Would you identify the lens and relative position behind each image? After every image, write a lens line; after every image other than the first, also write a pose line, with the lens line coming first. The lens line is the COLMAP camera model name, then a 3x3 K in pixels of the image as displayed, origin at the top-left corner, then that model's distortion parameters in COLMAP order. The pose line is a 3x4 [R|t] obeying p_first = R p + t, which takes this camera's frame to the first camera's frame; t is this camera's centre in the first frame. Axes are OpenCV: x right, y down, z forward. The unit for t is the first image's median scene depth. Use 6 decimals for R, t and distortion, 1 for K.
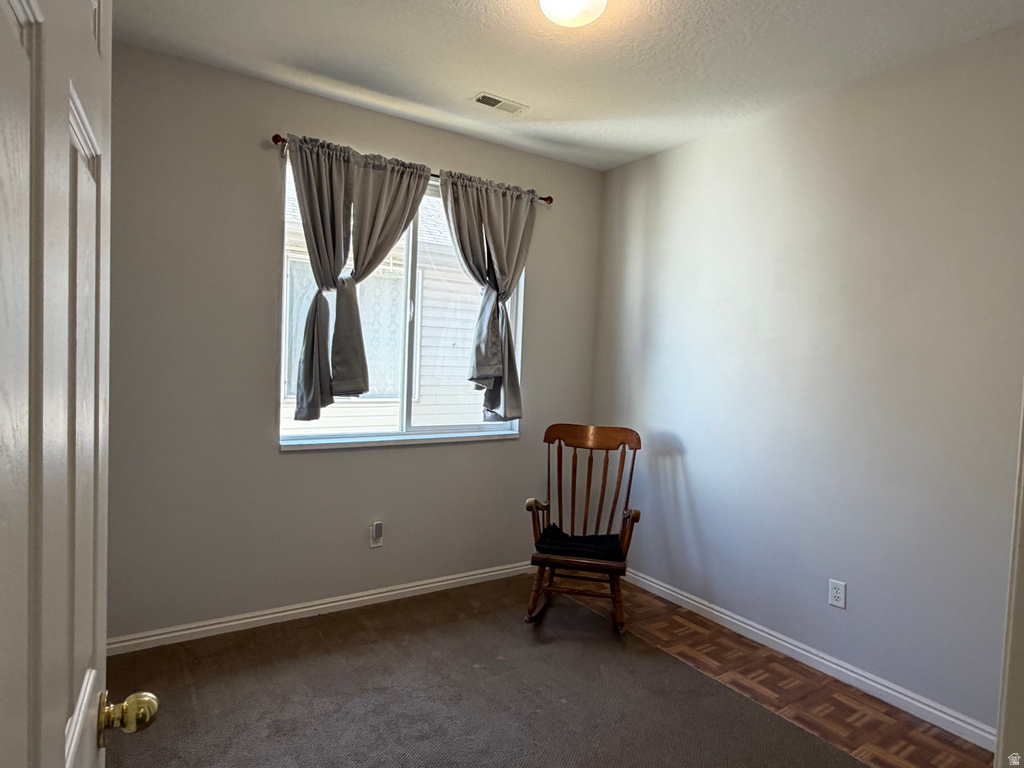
lens RADIAL K [[591.6, 0, 510.3], [0, 591.6, 387.3], [0, 0, 1]] dist [-0.000745, 0.001234]
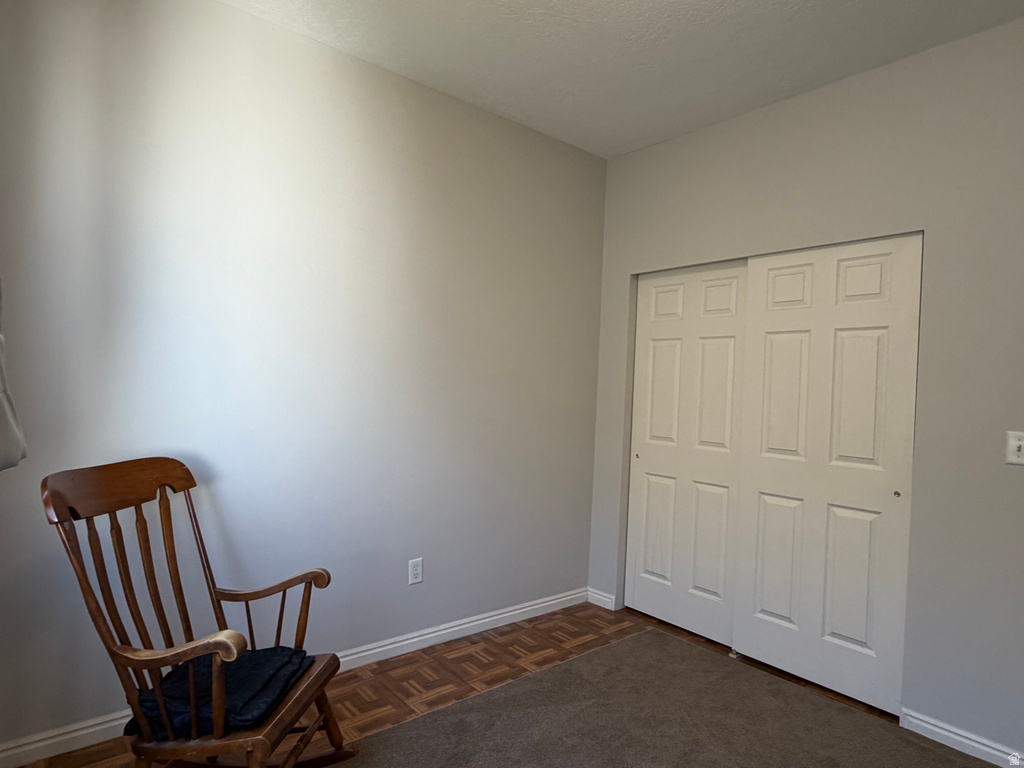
lens RADIAL K [[591.6, 0, 510.3], [0, 591.6, 384.3], [0, 0, 1]] dist [-0.000745, 0.001234]
pose [[-0.097683, -0.044259, 0.994233, -0.505756], [0.002843, 0.998994, 0.044751, -0.032348], [-0.995214, 0.007198, -0.097459, 0.940557]]
